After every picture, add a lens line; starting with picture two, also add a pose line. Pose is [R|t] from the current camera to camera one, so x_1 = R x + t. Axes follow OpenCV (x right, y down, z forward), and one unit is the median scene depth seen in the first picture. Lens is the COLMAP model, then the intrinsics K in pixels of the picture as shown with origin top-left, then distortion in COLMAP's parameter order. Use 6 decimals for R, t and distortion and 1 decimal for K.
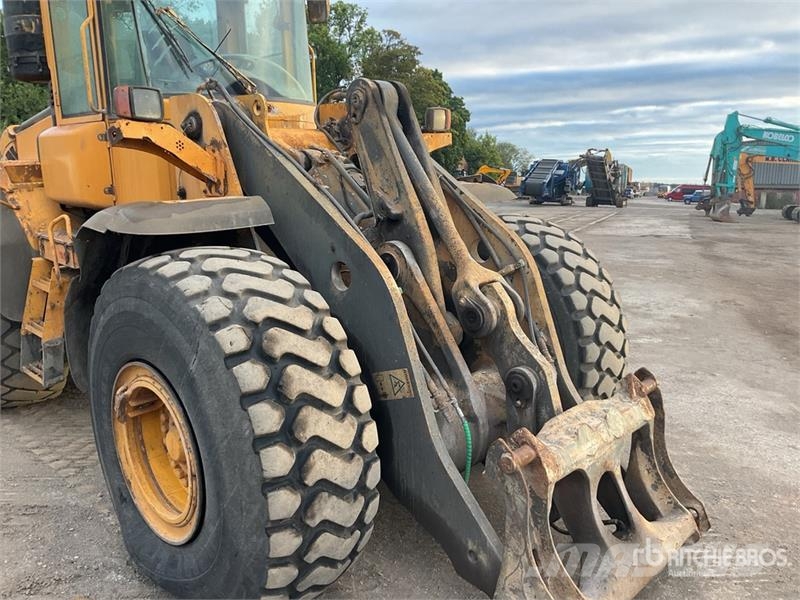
lens RADIAL K [[656.1, 0, 401.6], [0, 656.1, 300.3], [0, 0, 1]] dist [0.094578, -0.181035]
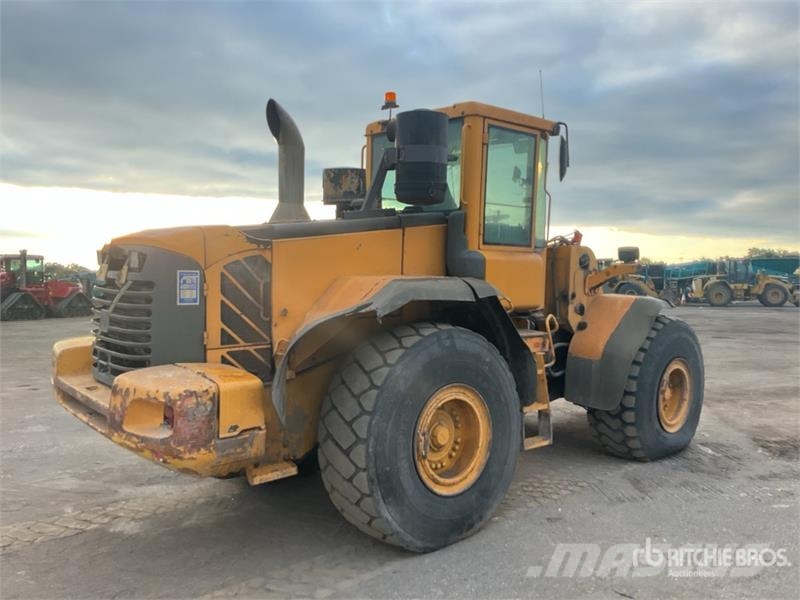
lens RADIAL K [[651.7, 0, 404.8], [0, 651.7, 302.6], [0, 0, 1]] dist [0.089504, -0.158421]
pose [[0.048187, -0.047735, 0.997697, -2.694693], [0.186038, 0.981808, 0.037989, -0.372169], [-0.981360, 0.183779, 0.056191, 1.689038]]
